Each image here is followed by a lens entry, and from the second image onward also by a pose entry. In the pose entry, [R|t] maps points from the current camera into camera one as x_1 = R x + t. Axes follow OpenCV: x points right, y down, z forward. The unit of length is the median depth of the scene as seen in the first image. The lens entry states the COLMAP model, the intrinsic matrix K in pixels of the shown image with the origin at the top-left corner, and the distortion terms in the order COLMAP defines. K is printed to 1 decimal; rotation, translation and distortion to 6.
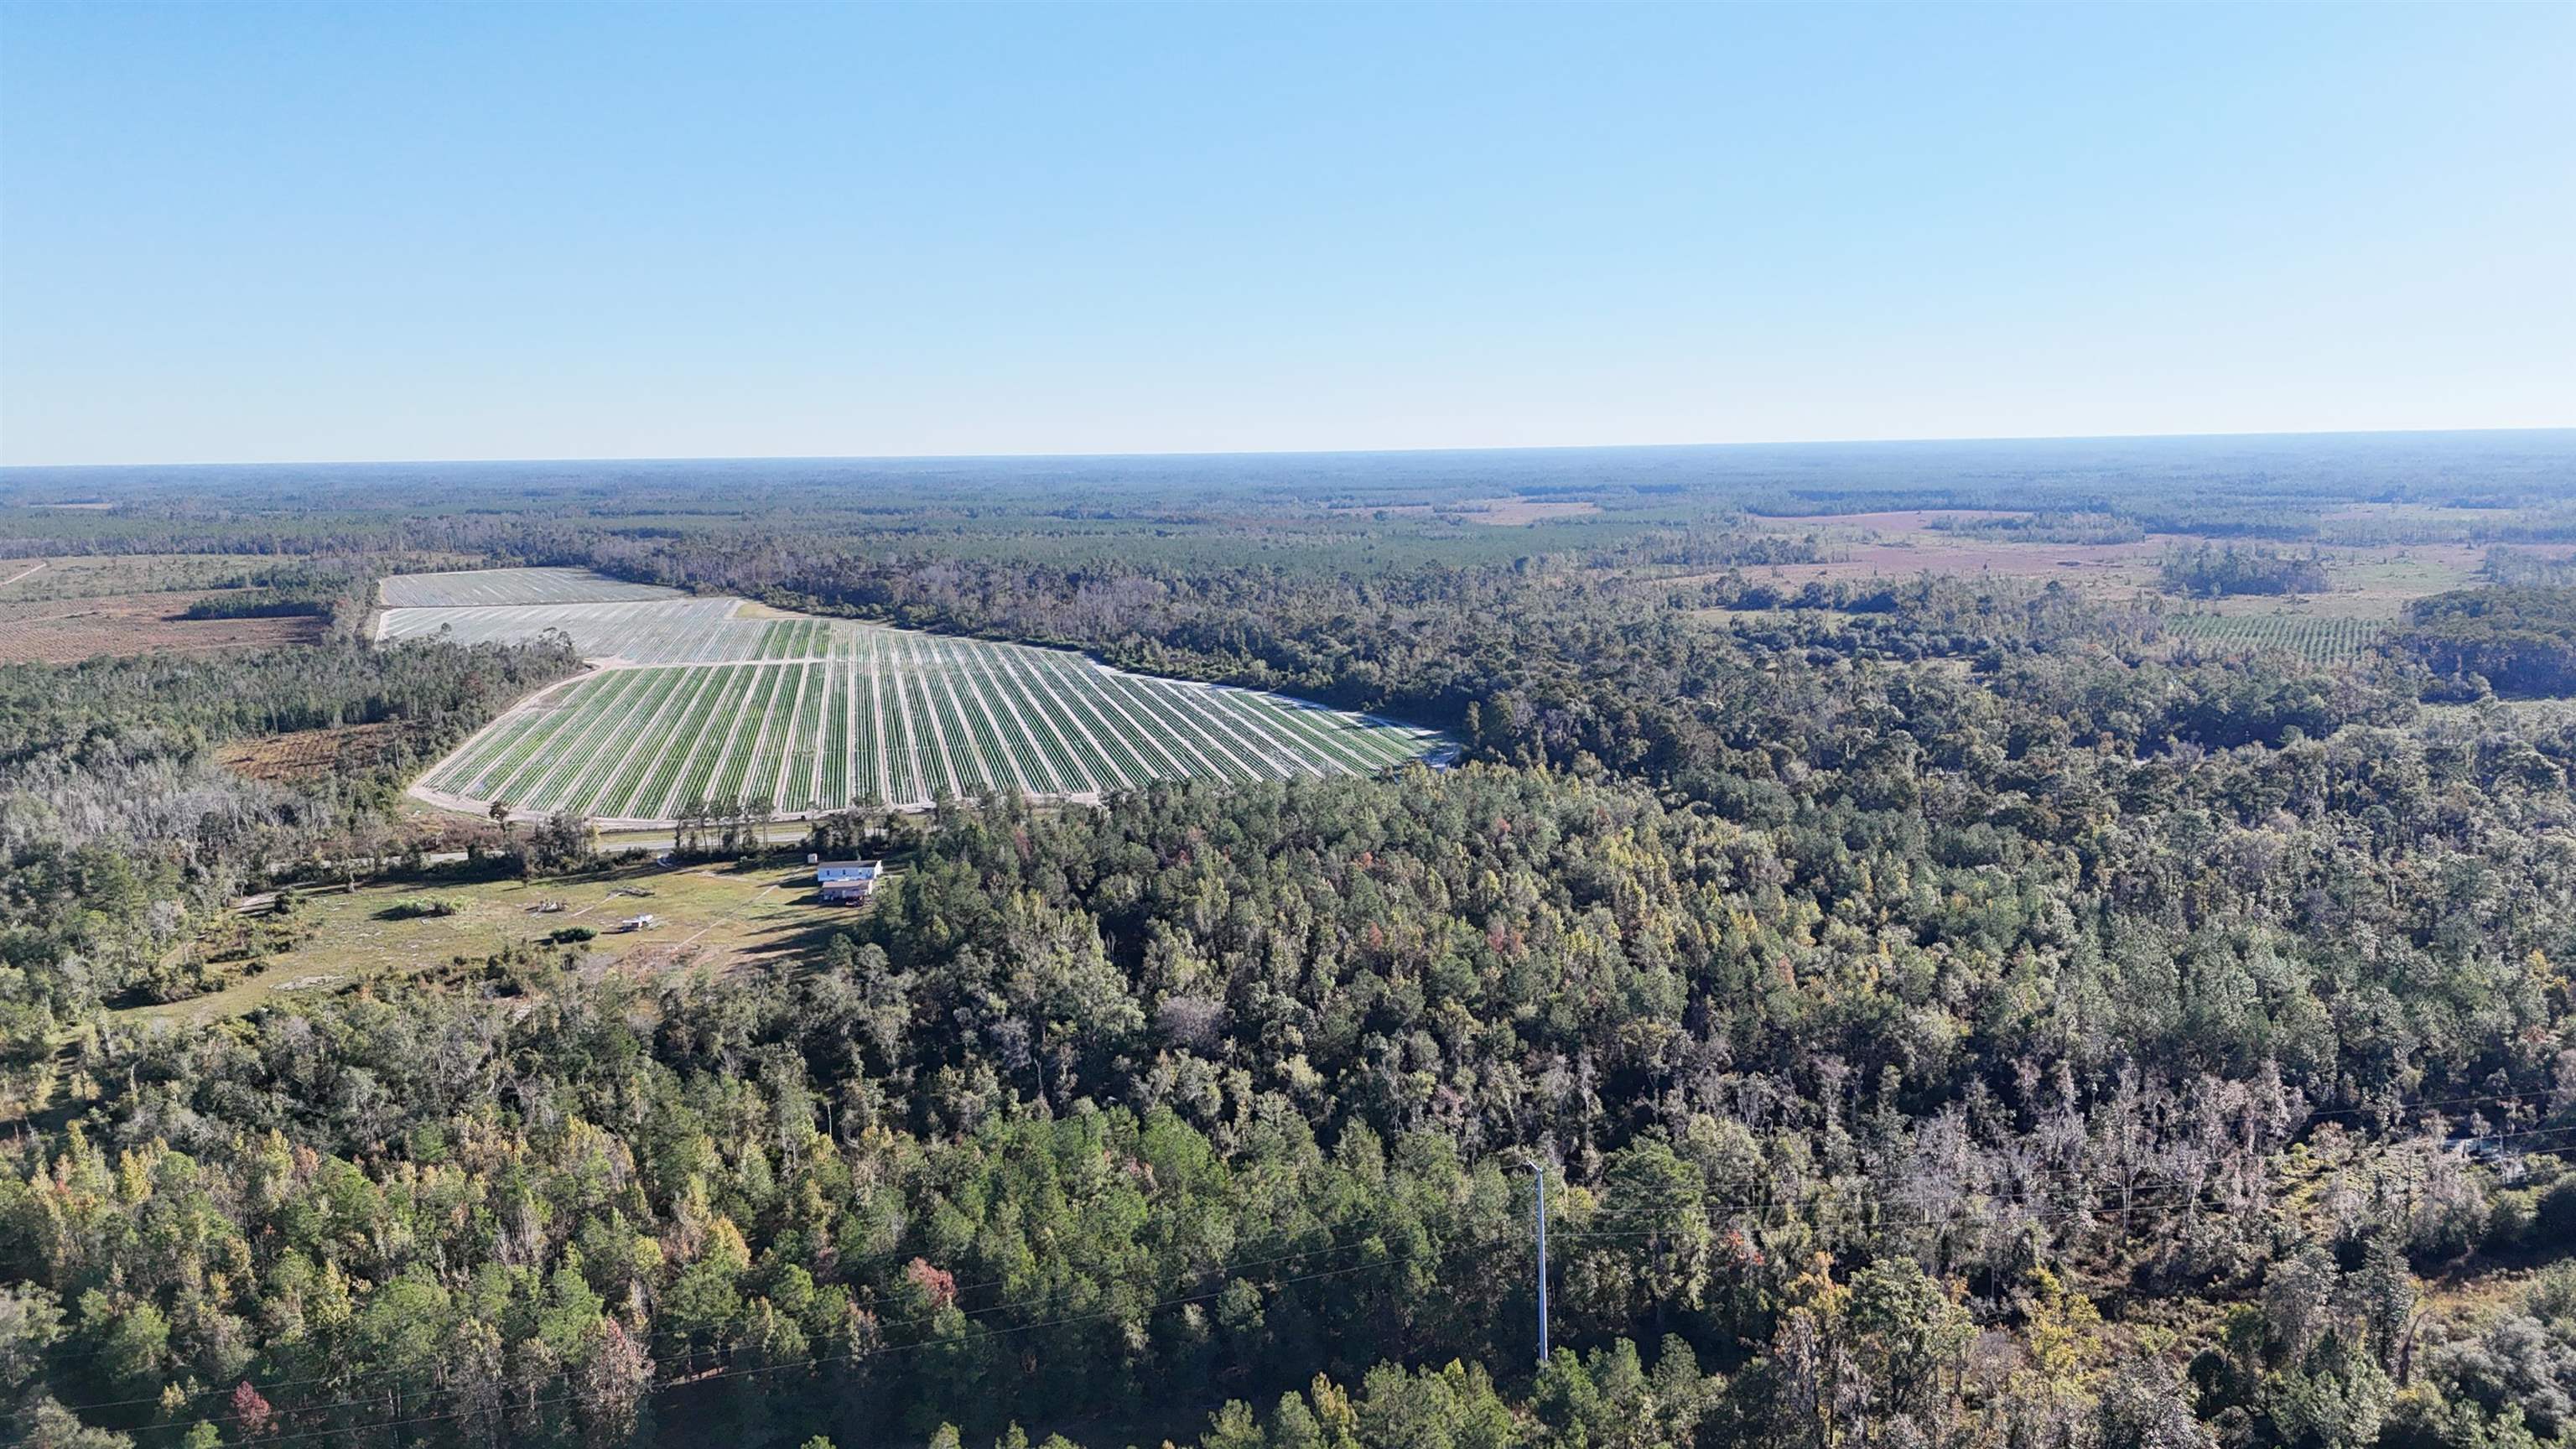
lens RADIAL K [[1878.6, 0, 1291.9], [0, 1878.6, 743.9], [0, 0, 1]] dist [0.045569, -0.018124]
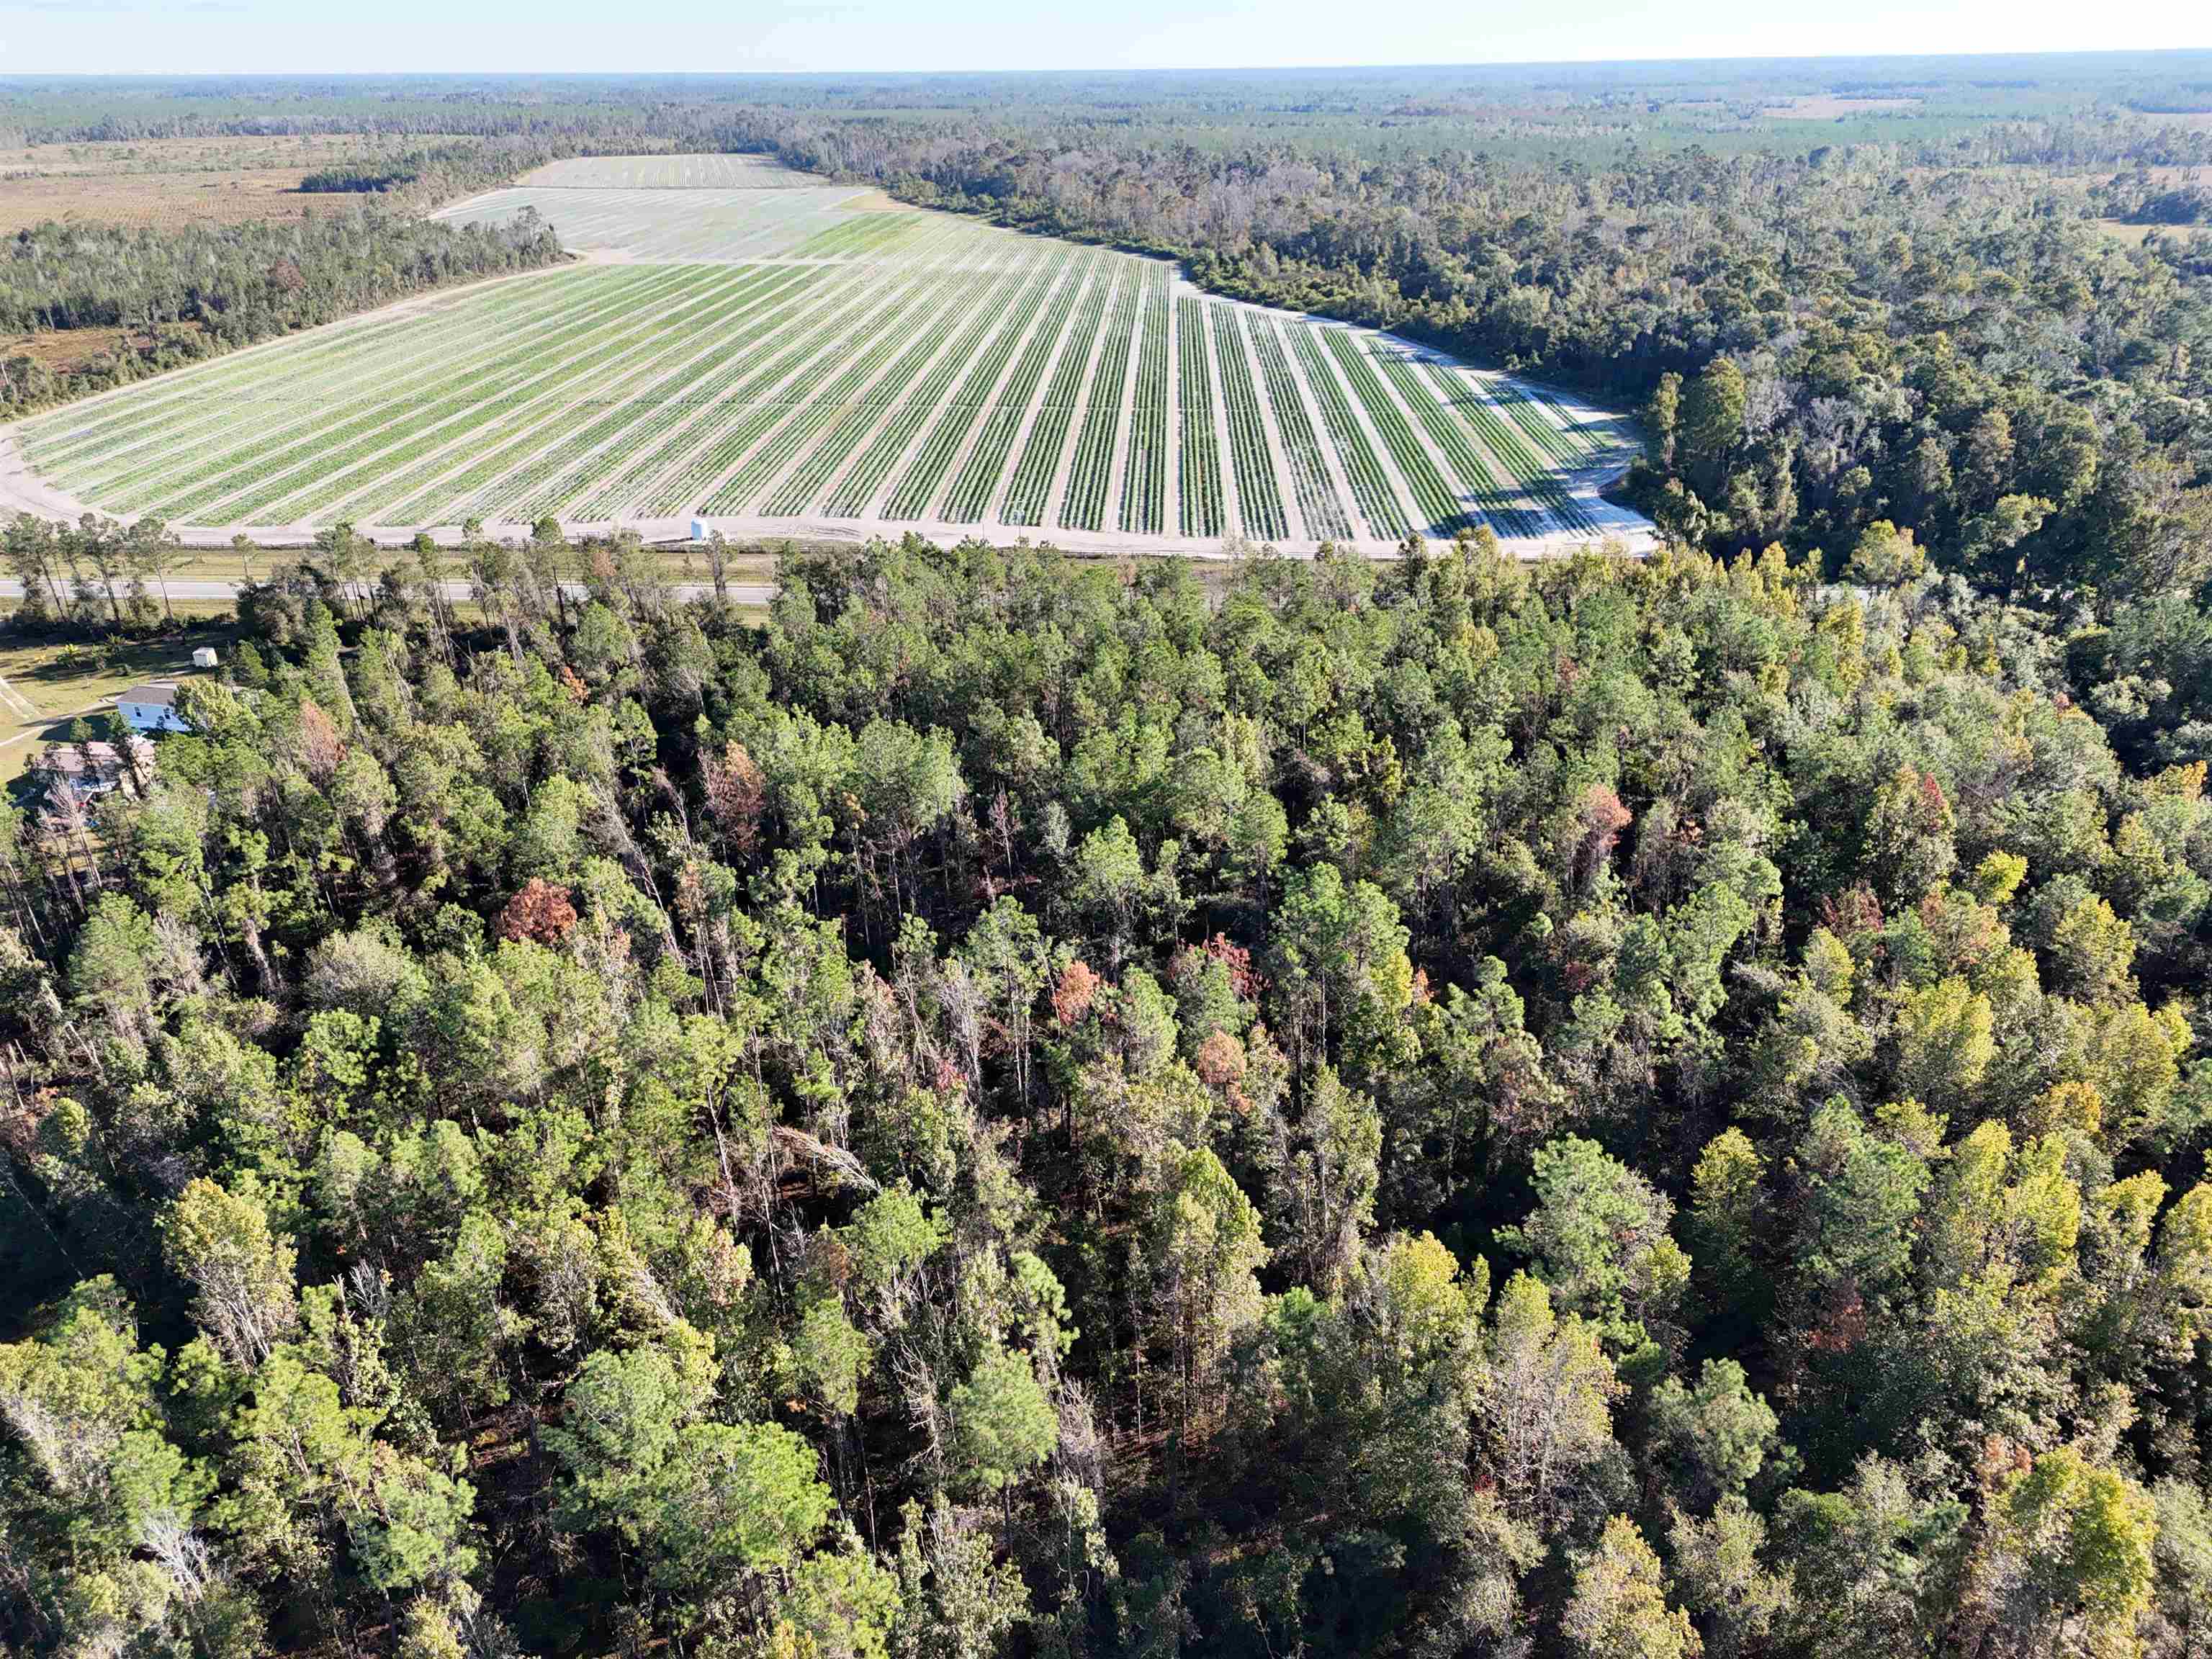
lens RADIAL K [[1609.8, 0, 1104.7], [0, 1609.8, 833.8], [0, 0, 1]] dist [0.065247, -0.052099]
pose [[0.964569, 0.116153, -0.236885, 0.050098], [-0.044535, 0.956670, 0.287747, -0.017640], [0.260044, -0.267002, 0.927948, 0.371685]]
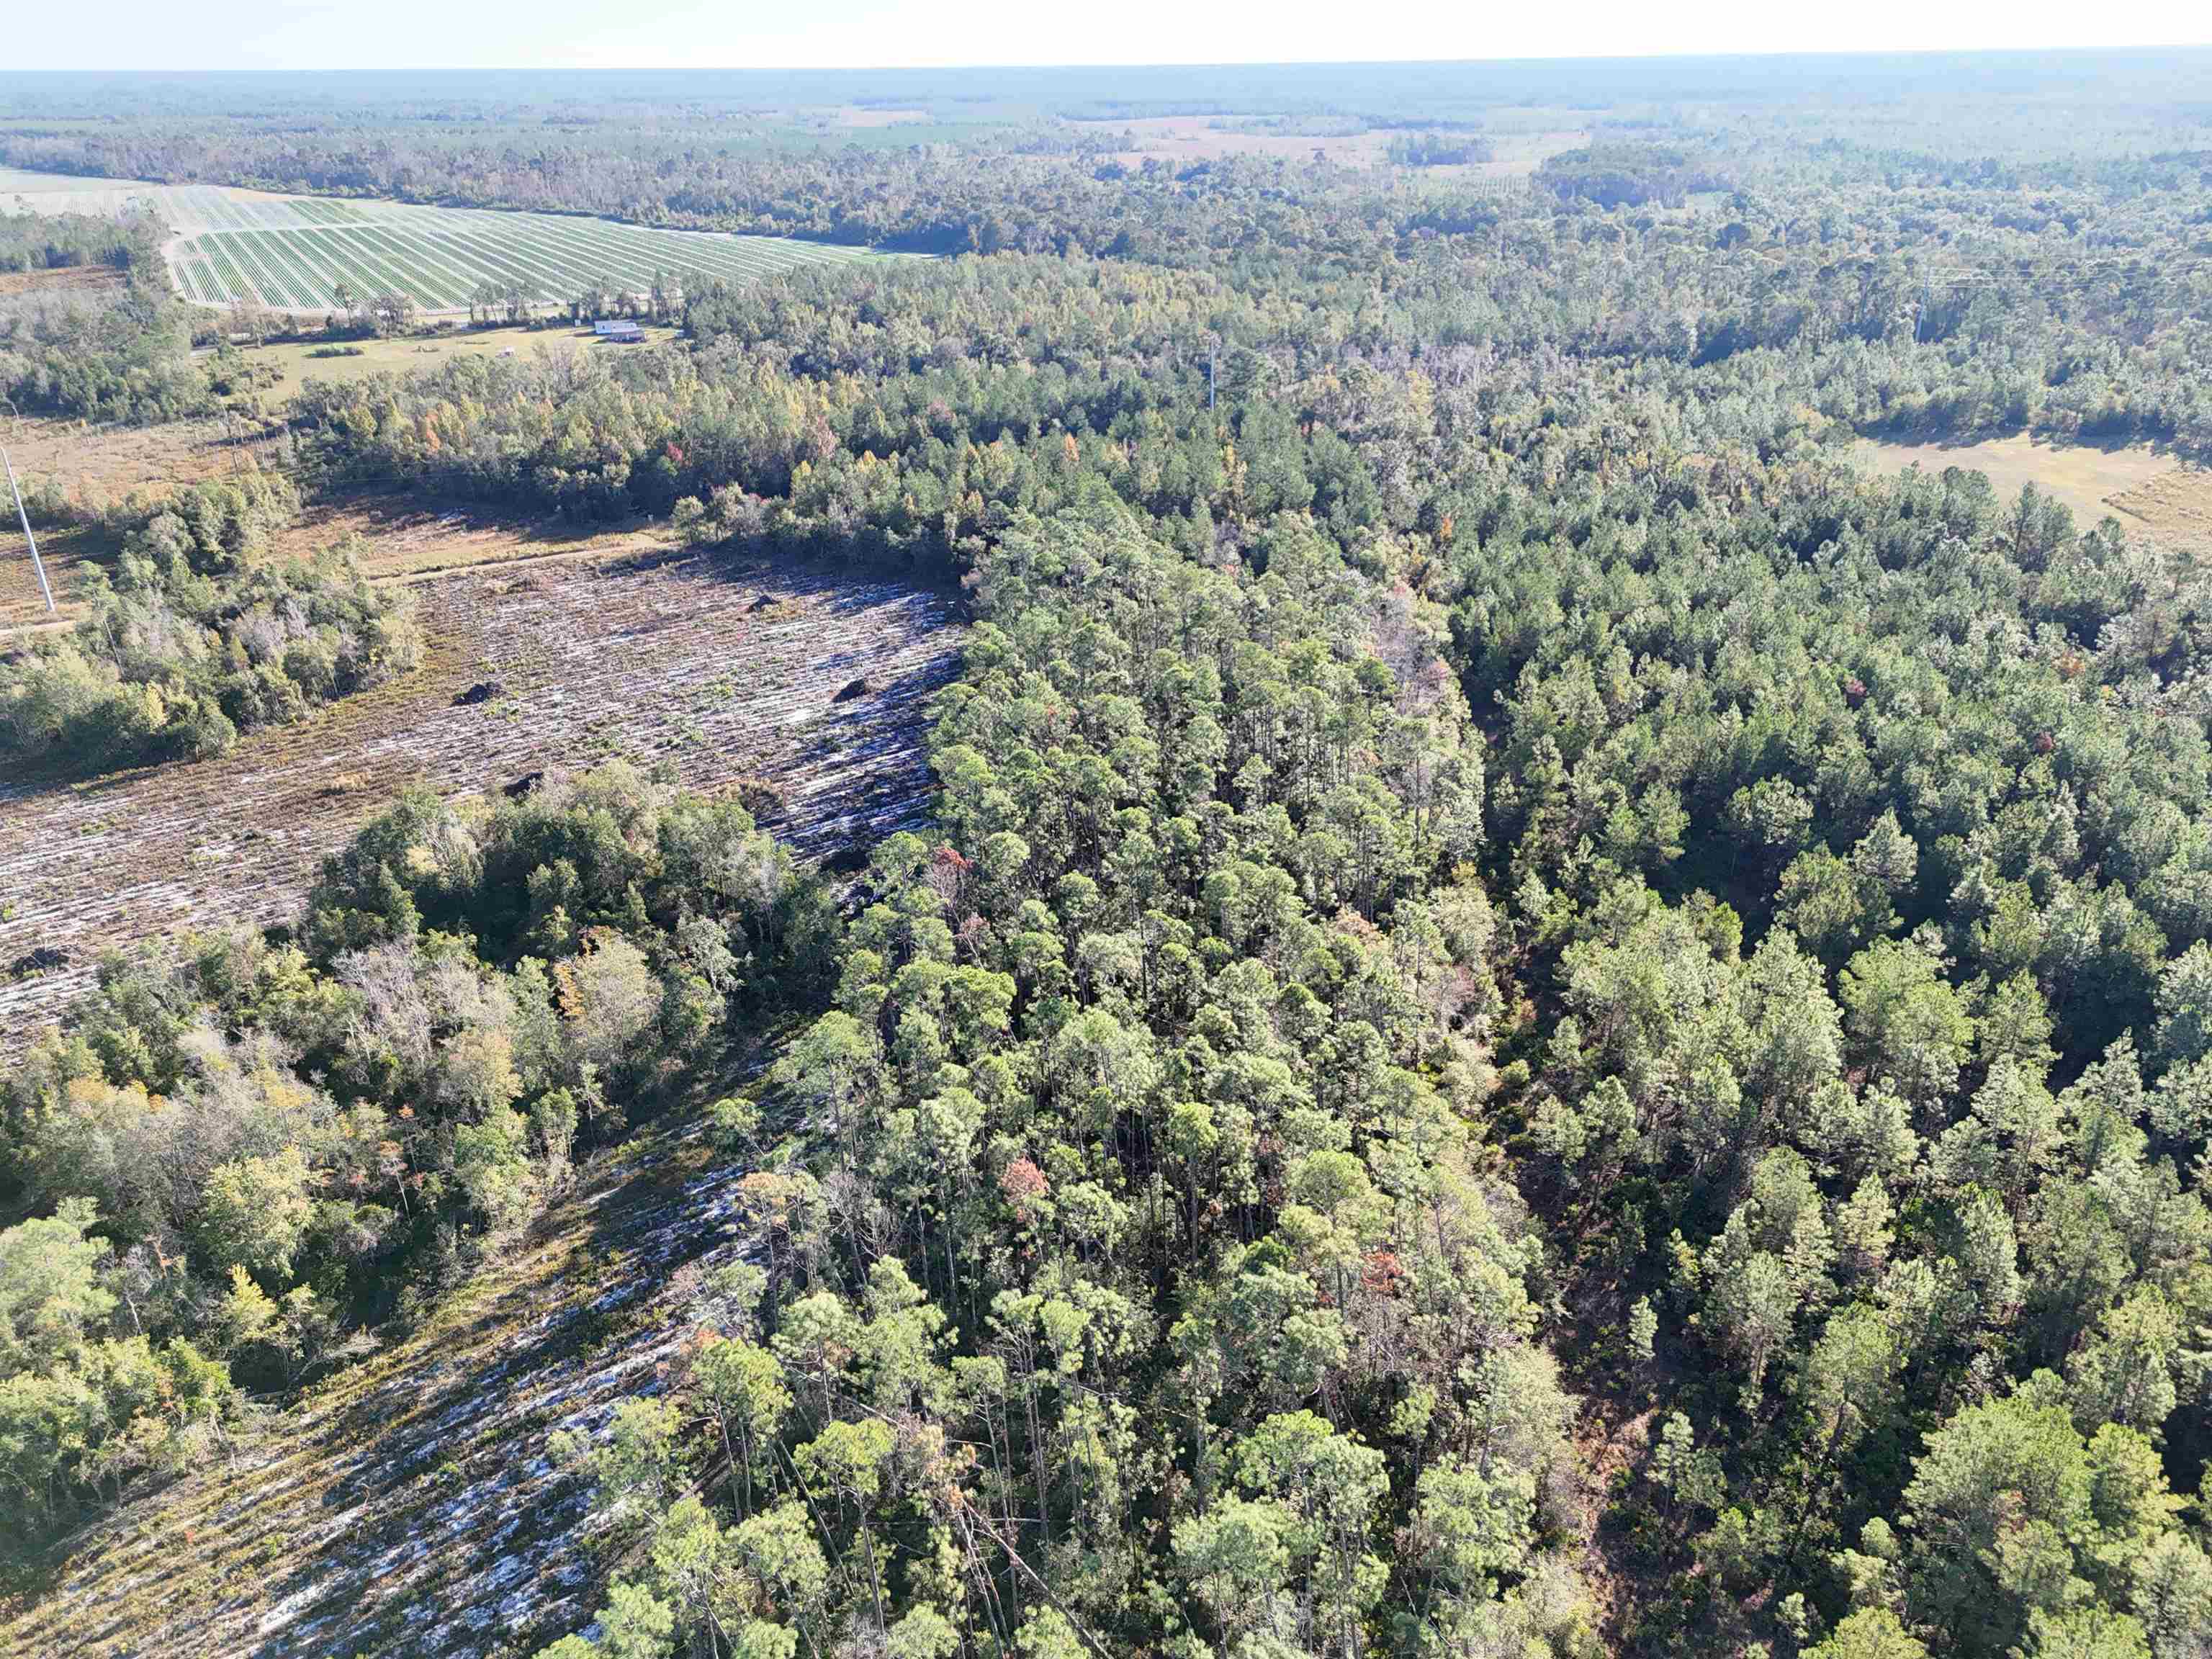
lens RADIAL K [[1609.8, 0, 1098.0], [0, 1609.8, 823.8], [0, 0, 1]] dist [0.065247, -0.052099]
pose [[0.960643, -0.114227, 0.253212, -0.133798], [0.040495, 0.959390, 0.279163, 0.056457], [-0.274817, -0.257922, 0.926257, -0.221307]]
